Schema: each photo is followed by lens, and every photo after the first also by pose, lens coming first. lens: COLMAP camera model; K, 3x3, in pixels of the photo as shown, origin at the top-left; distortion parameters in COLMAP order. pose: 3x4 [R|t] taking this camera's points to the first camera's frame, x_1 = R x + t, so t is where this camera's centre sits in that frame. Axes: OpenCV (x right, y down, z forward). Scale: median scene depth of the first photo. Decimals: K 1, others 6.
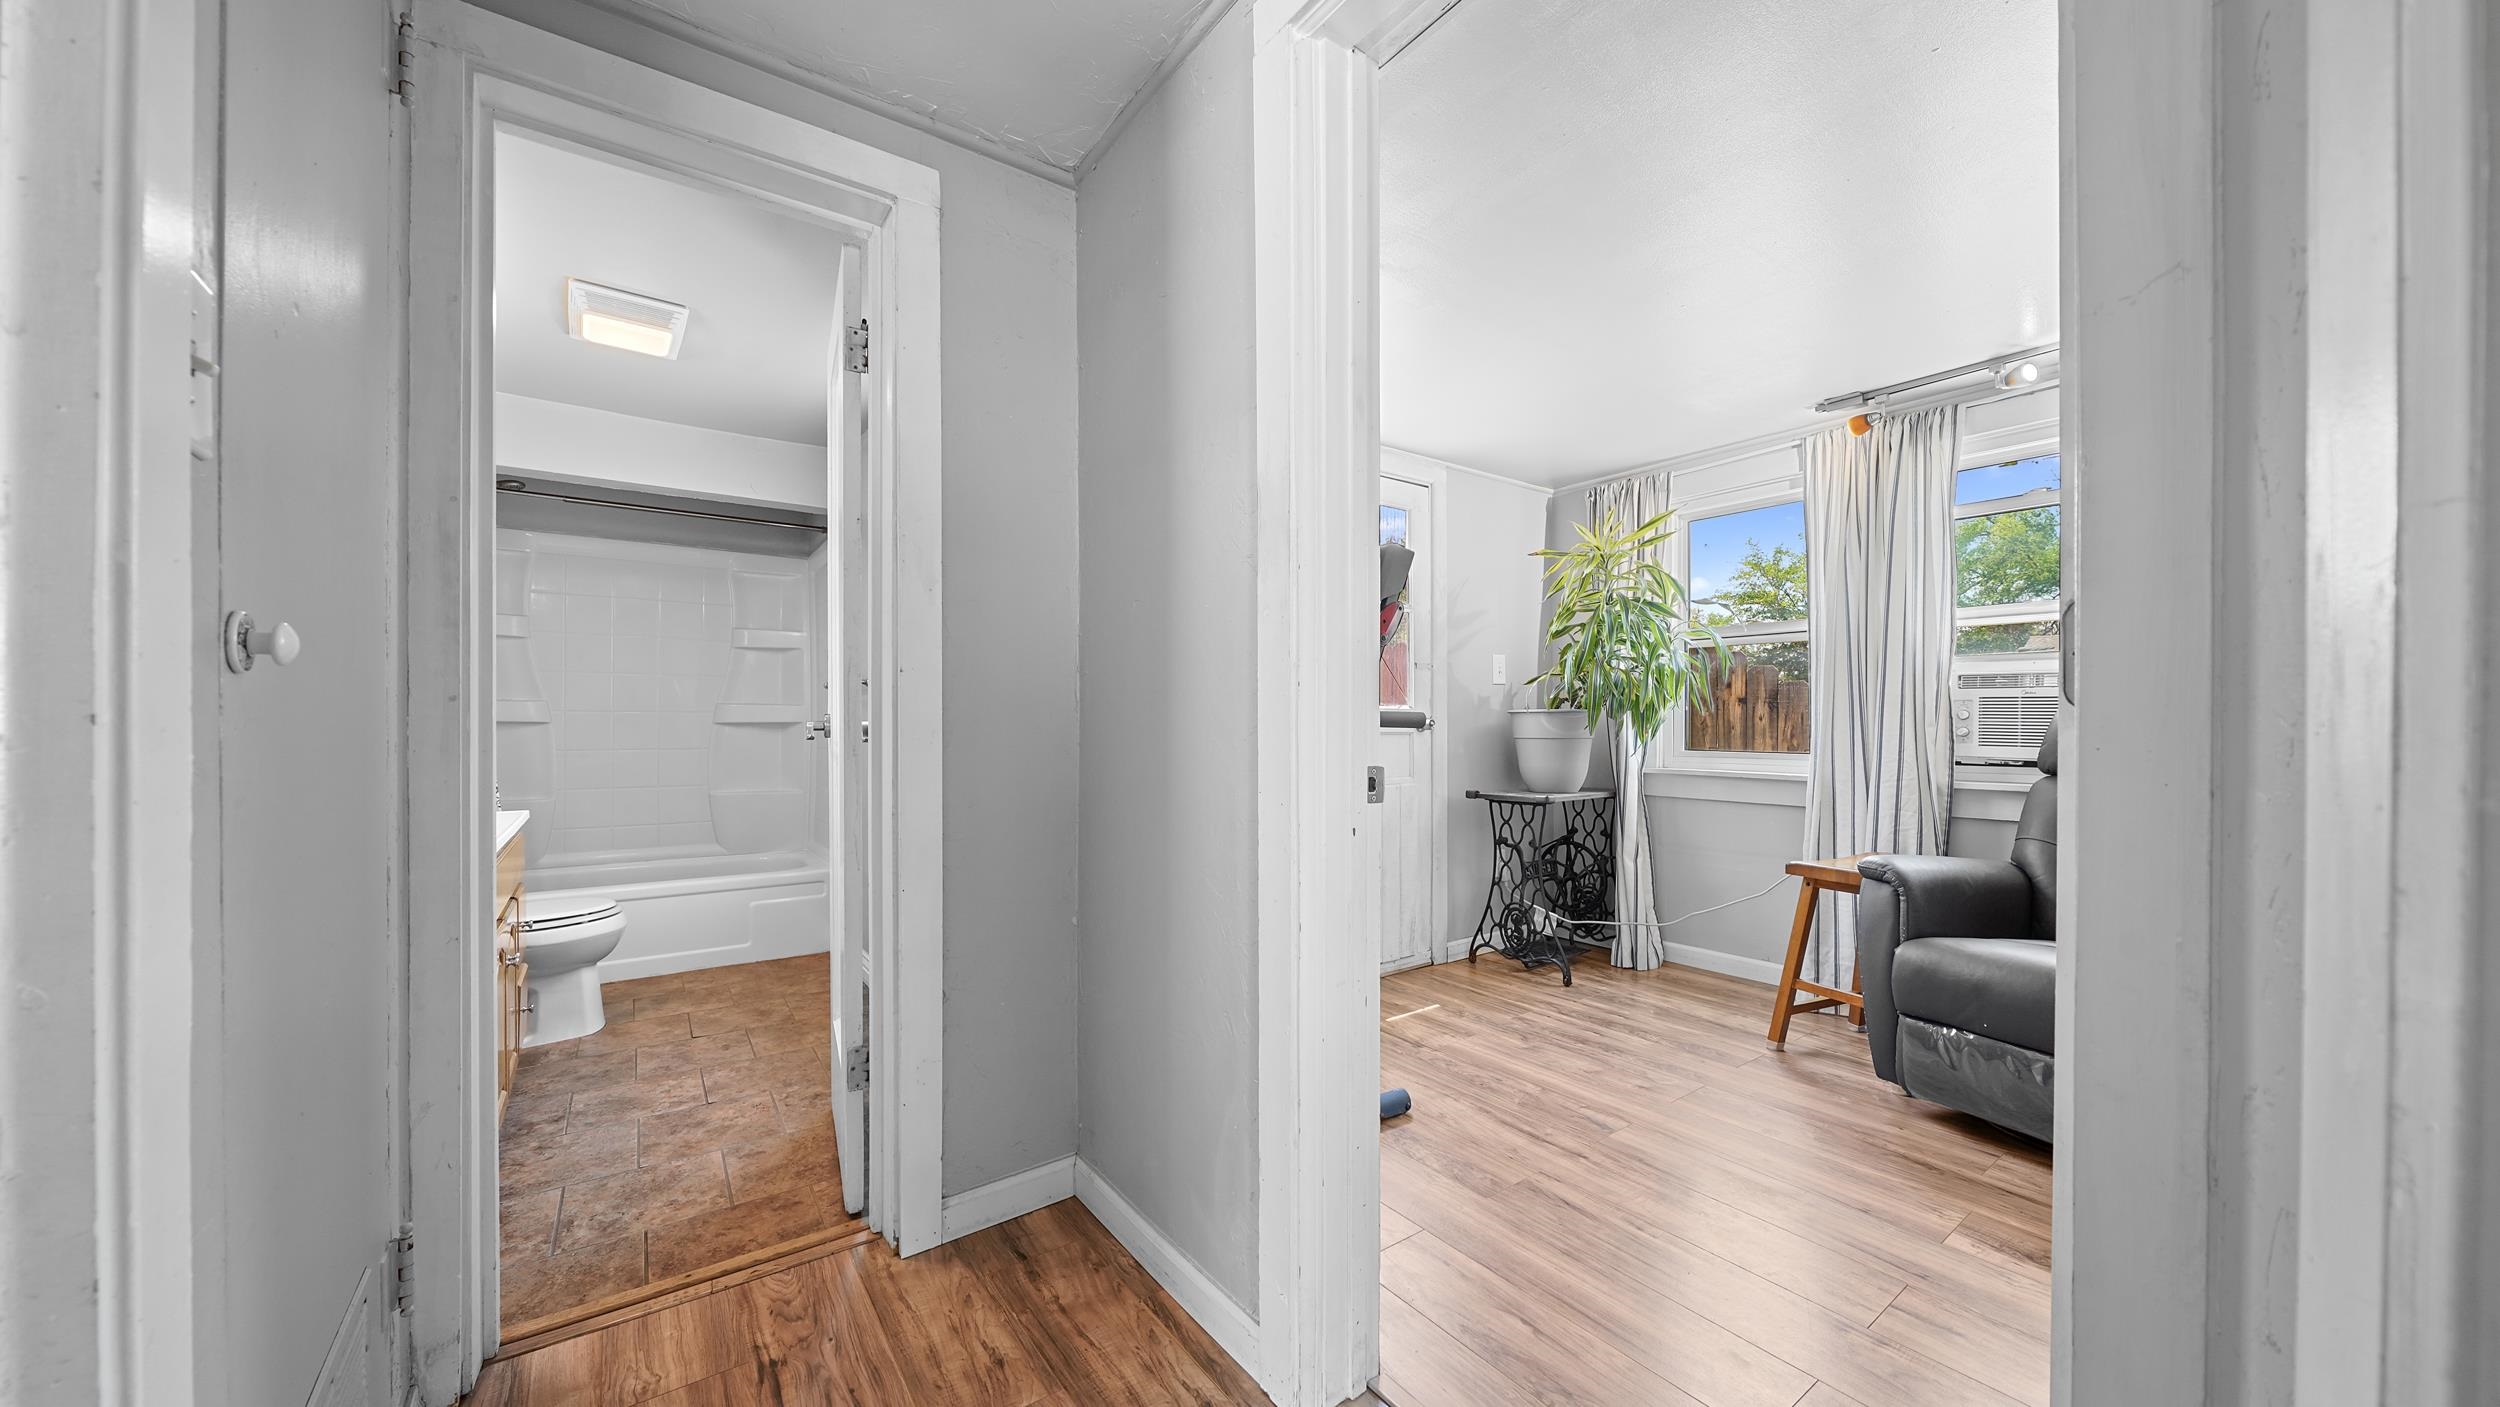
lens RADIAL K [[872.6, 0, 1249.2], [0, 872.6, 715.2], [0, 0, 1]] dist [-0.003438, -0.000076]
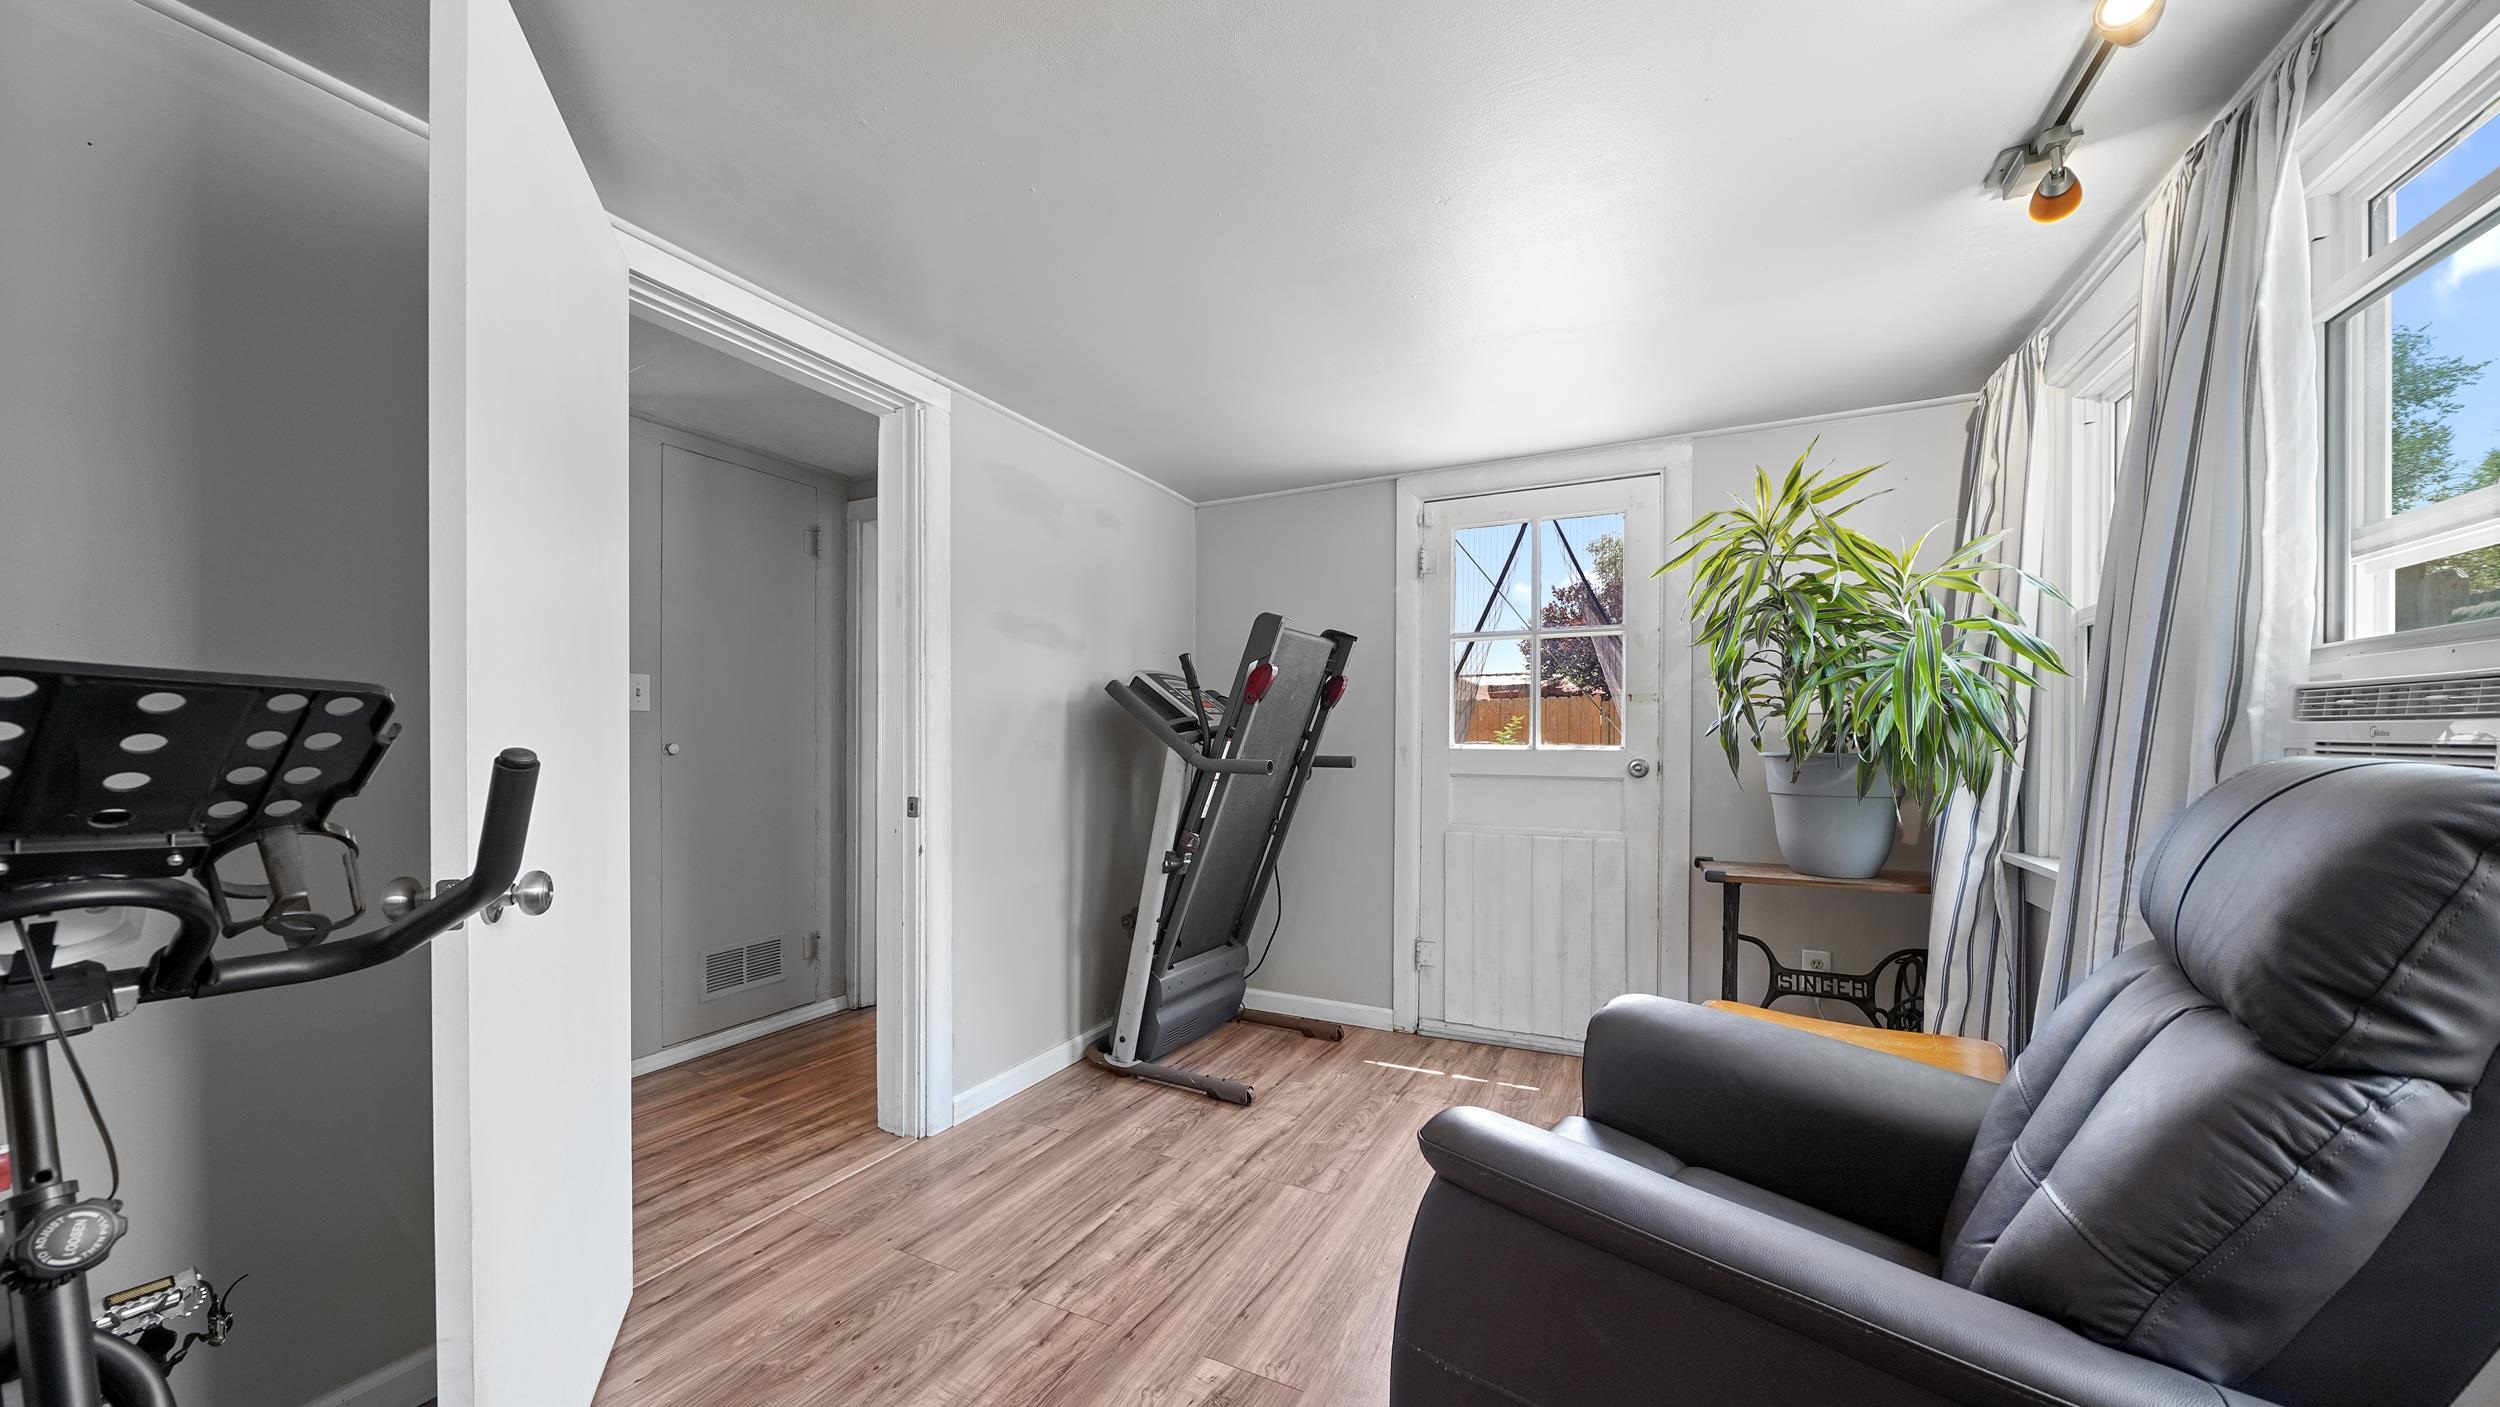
lens RADIAL K [[872.6, 0, 1238.7], [0, 872.6, 751.8], [0, 0, 1]] dist [-0.003438, -0.000076]
pose [[0.449292, 0.000022, -0.893385, 1.243347], [0.007145, 0.999968, 0.003618, -0.016901], [0.893356, -0.008009, 0.449278, 0.490290]]
